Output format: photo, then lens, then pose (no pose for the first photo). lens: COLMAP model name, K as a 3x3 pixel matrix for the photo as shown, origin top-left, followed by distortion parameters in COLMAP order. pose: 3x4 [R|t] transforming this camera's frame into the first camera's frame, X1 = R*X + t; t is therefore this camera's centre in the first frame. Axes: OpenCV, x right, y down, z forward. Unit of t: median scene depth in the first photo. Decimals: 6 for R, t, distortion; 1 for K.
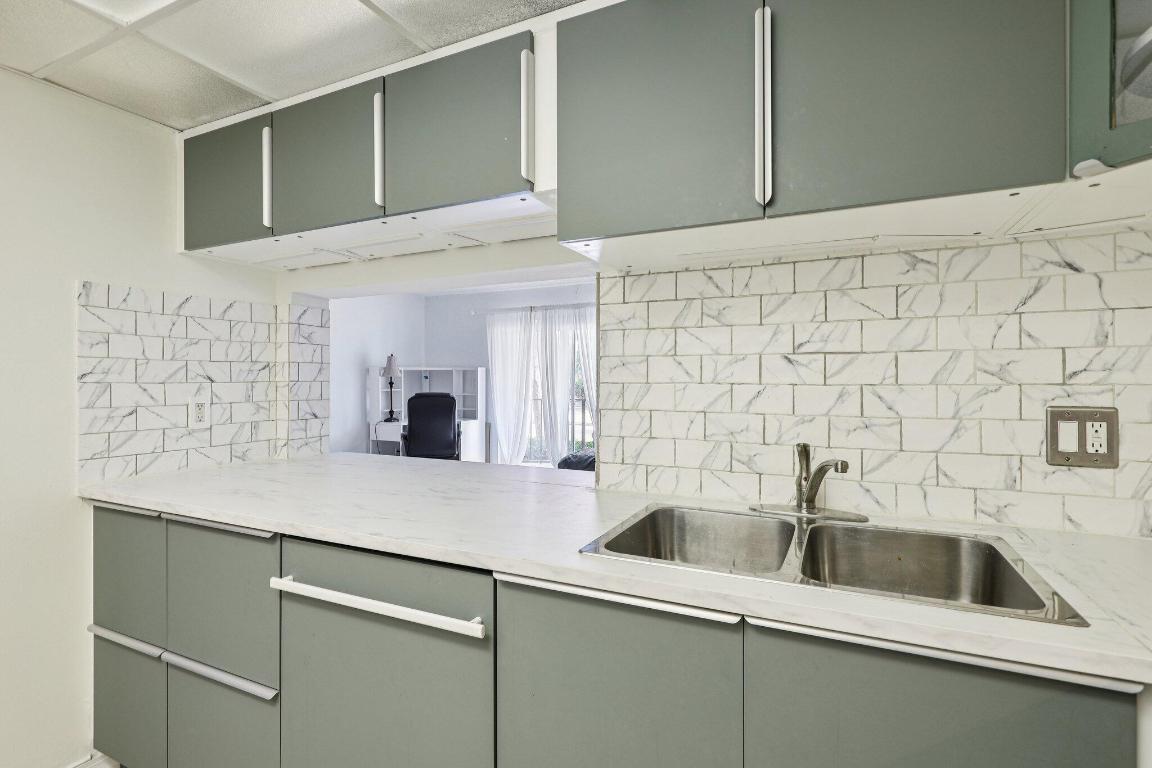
lens RADIAL K [[564.3, 0, 578.0], [0, 564.3, 378.0], [0, 0, 1]] dist [0.004147, -0.000003]
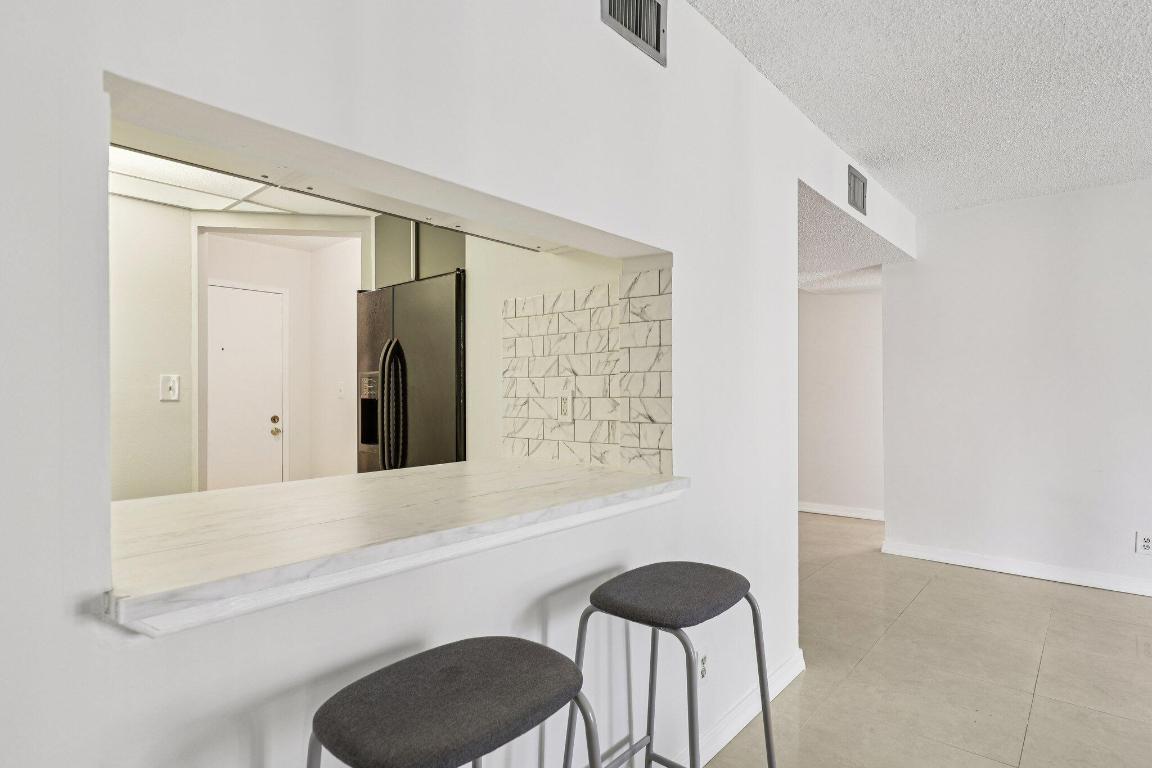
lens RADIAL K [[596.2, 0, 577.1], [0, 596.2, 389.0], [0, 0, 1]] dist [-0.005412, -0.000223]
pose [[-0.260405, -0.004527, -0.965489, 0.329571], [0.005973, 0.999962, -0.006299, 0.035221], [0.965481, -0.007407, -0.260368, 1.216511]]
